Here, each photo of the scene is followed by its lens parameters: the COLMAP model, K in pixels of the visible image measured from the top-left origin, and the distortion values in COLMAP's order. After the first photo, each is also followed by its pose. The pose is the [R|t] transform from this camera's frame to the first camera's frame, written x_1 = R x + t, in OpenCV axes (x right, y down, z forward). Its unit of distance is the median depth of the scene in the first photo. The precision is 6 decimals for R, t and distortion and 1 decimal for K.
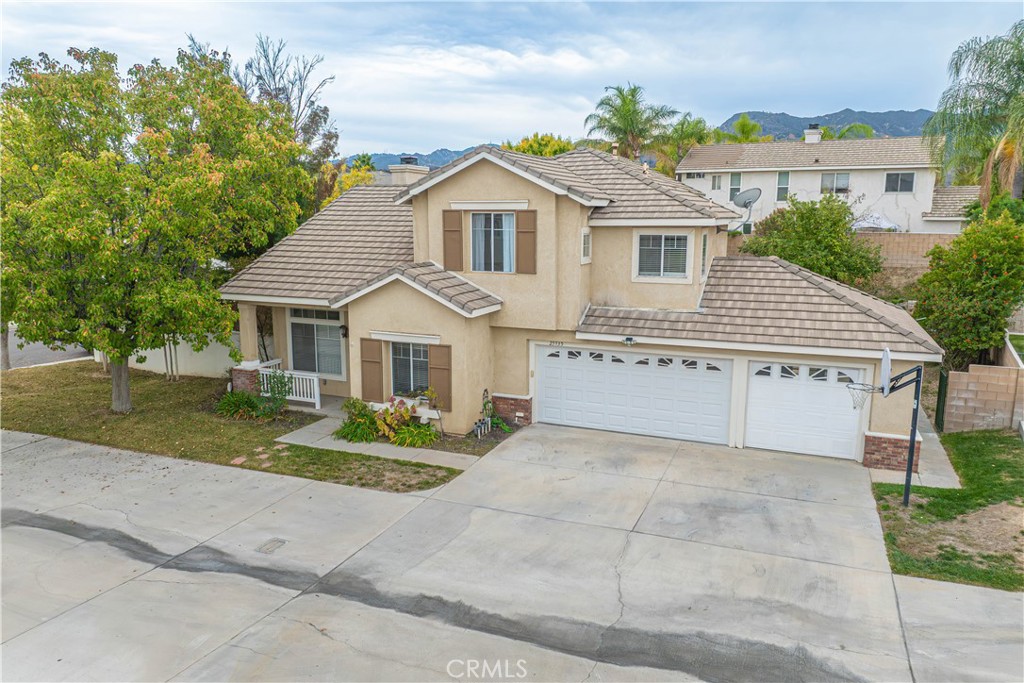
lens RADIAL K [[729.6, 0, 511.8], [0, 729.6, 340.2], [0, 0, 1]] dist [0.000906, -0.002045]
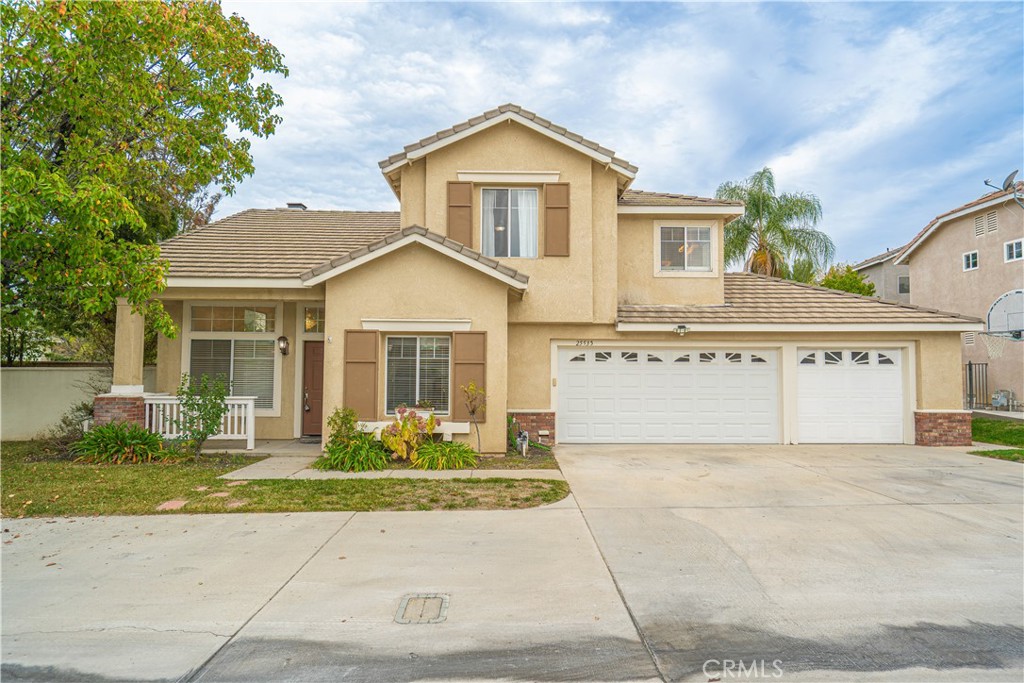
lens RADIAL K [[573.9, 0, 513.3], [0, 573.9, 347.2], [0, 0, 1]] dist [0.008848, 0.002122]
pose [[0.908522, 0.022001, 0.417258, -0.303250], [0.070956, 0.975985, -0.205957, 0.145938], [-0.411769, 0.216723, 0.885143, 0.457445]]
